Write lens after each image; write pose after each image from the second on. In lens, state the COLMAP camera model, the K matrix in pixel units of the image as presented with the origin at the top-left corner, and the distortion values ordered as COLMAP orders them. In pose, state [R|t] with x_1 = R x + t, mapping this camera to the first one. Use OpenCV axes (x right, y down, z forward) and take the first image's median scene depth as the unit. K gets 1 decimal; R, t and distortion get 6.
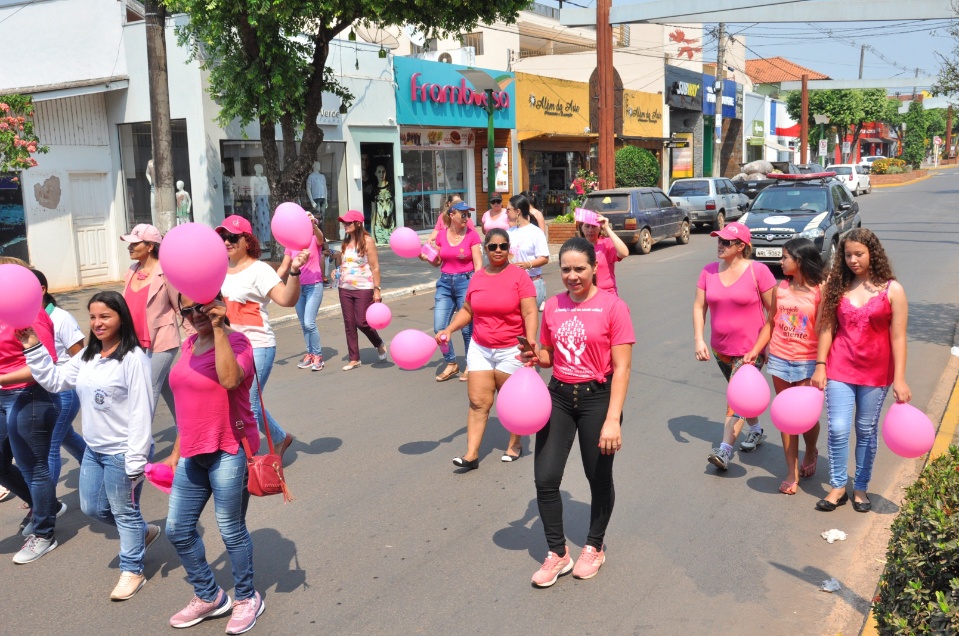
lens RADIAL K [[900.4, 0, 484.1], [0, 900.4, 319.8], [0, 0, 1]] dist [-0.093506, 0.228772]
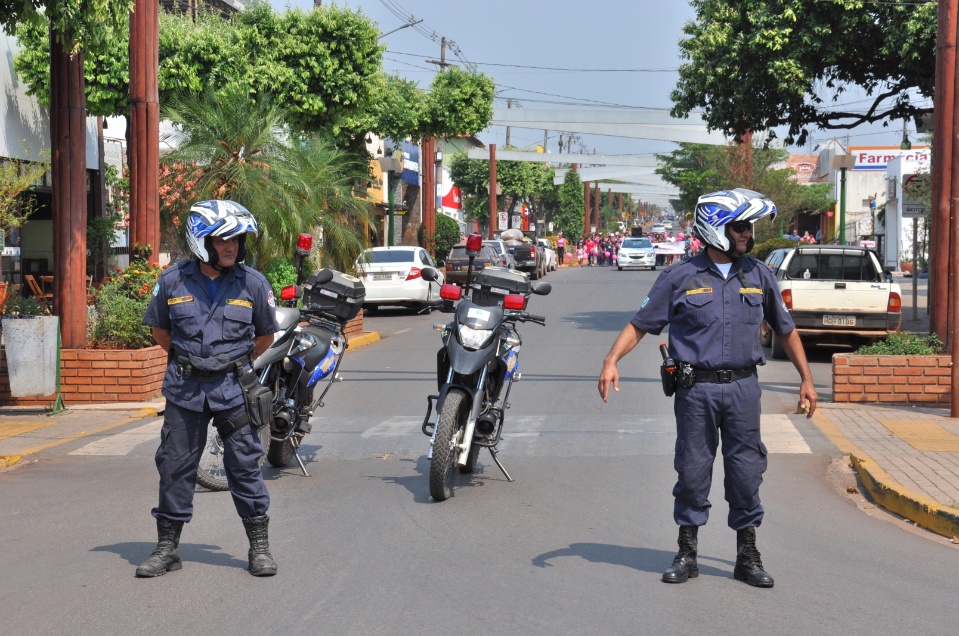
lens RADIAL K [[2376.2, 0, 505.4], [0, 2376.2, 319.3], [0, 0, 1]] dist [0.563786, 1.695500]
pose [[0.884971, 0.018737, 0.465269, -1.062730], [0.049672, 0.989690, -0.134336, 0.331157], [-0.462989, 0.141994, 0.874917, -1.582781]]
